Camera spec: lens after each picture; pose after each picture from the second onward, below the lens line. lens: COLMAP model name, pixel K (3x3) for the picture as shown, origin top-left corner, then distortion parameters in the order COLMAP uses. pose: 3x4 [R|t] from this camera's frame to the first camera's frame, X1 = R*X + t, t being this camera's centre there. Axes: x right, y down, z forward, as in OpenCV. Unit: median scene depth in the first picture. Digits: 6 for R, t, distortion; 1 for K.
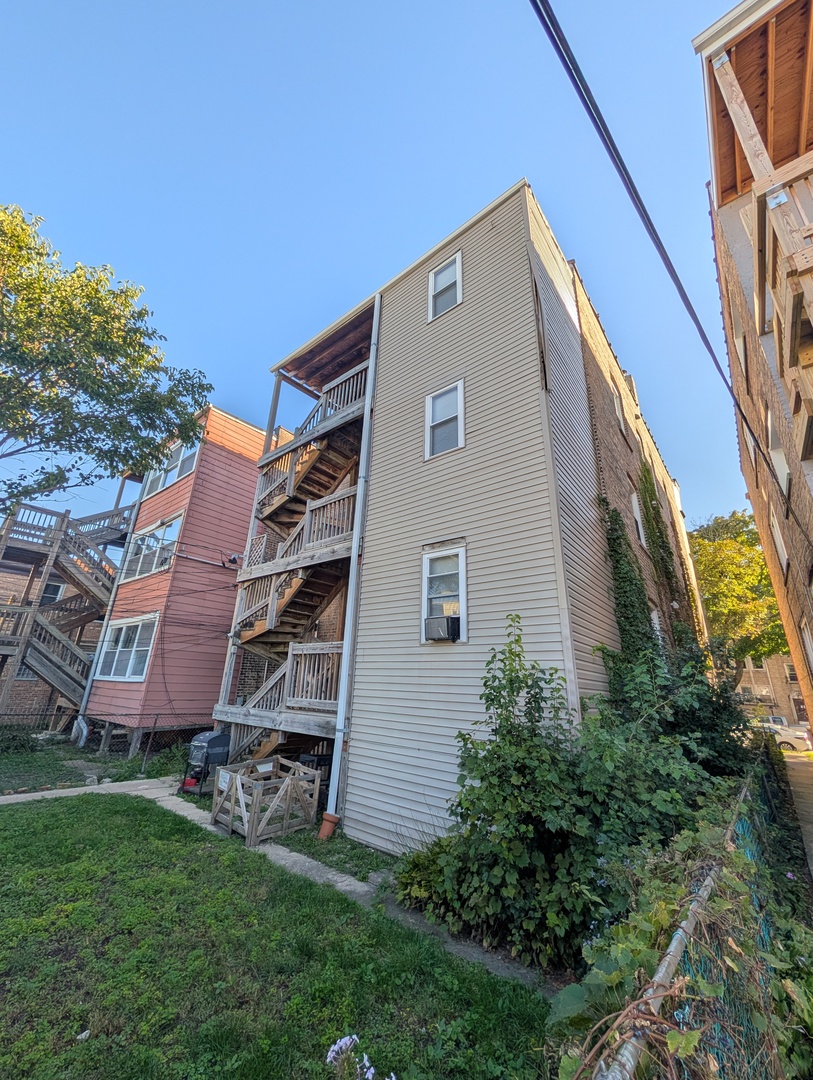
lens RADIAL K [[410.2, 0, 396.0], [0, 410.2, 540.6], [0, 0, 1]] dist [0.000296, -0.000103]
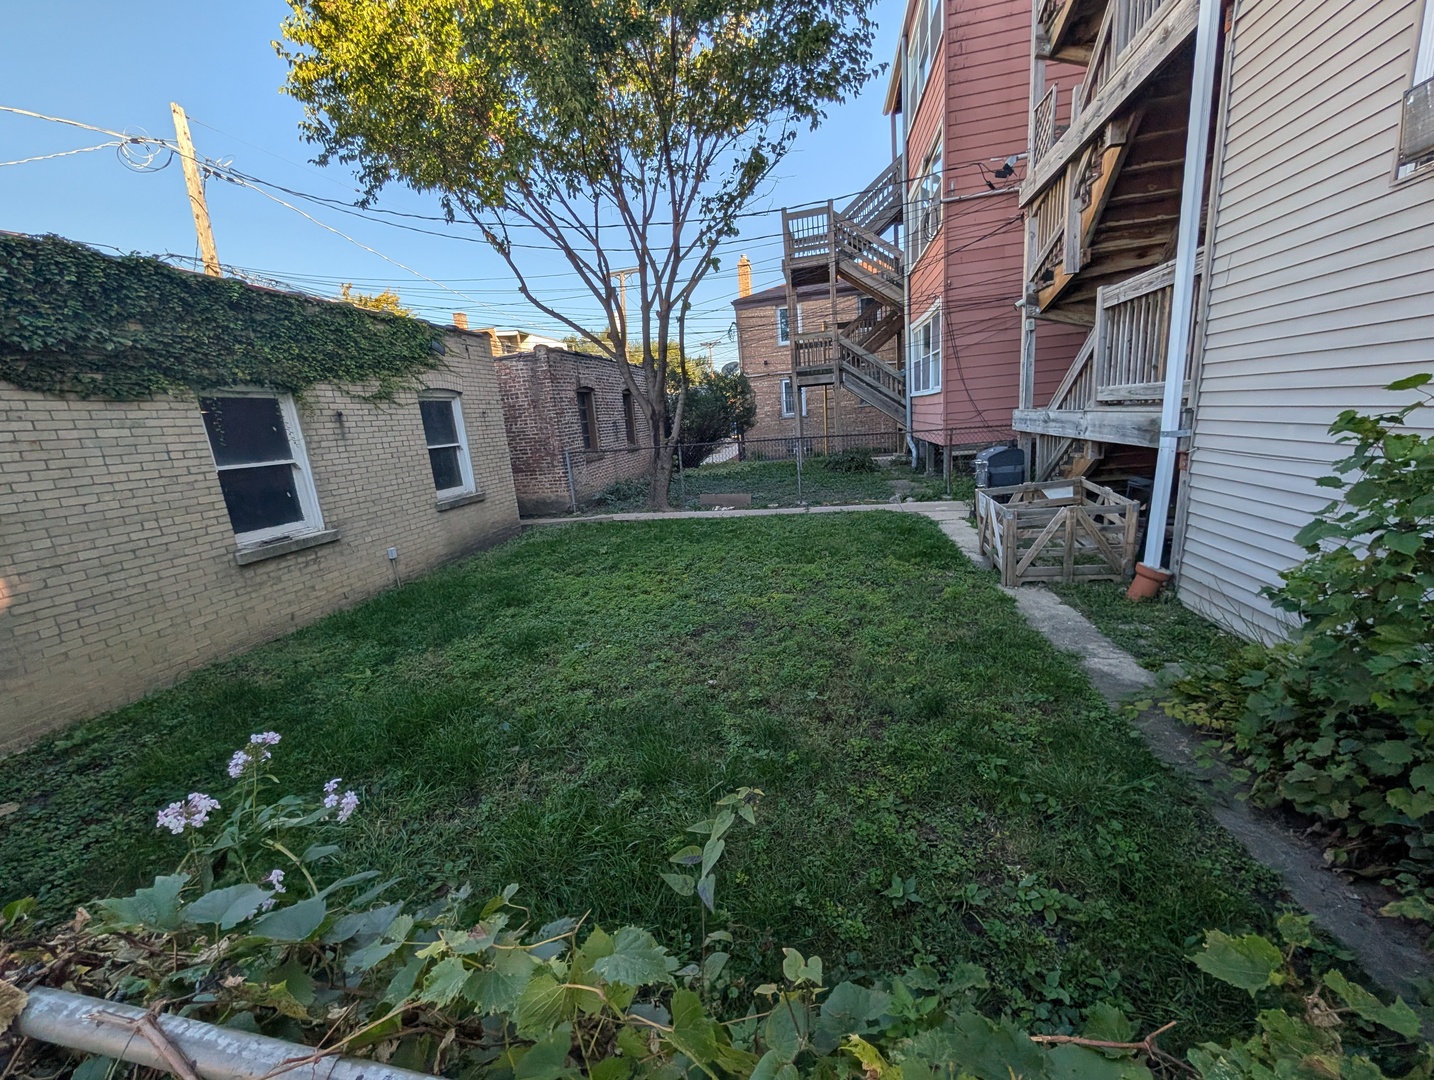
lens RADIAL K [[544.7, 0, 717.0], [0, 544.7, 540.0], [0, 0, 1]] dist [0.000296, -0.000103]
pose [[0.476329, 0.114601, -0.871767, 0.190399], [0.392977, 0.859187, 0.327668, 0.121077], [0.786562, -0.498662, 0.364220, 0.221729]]
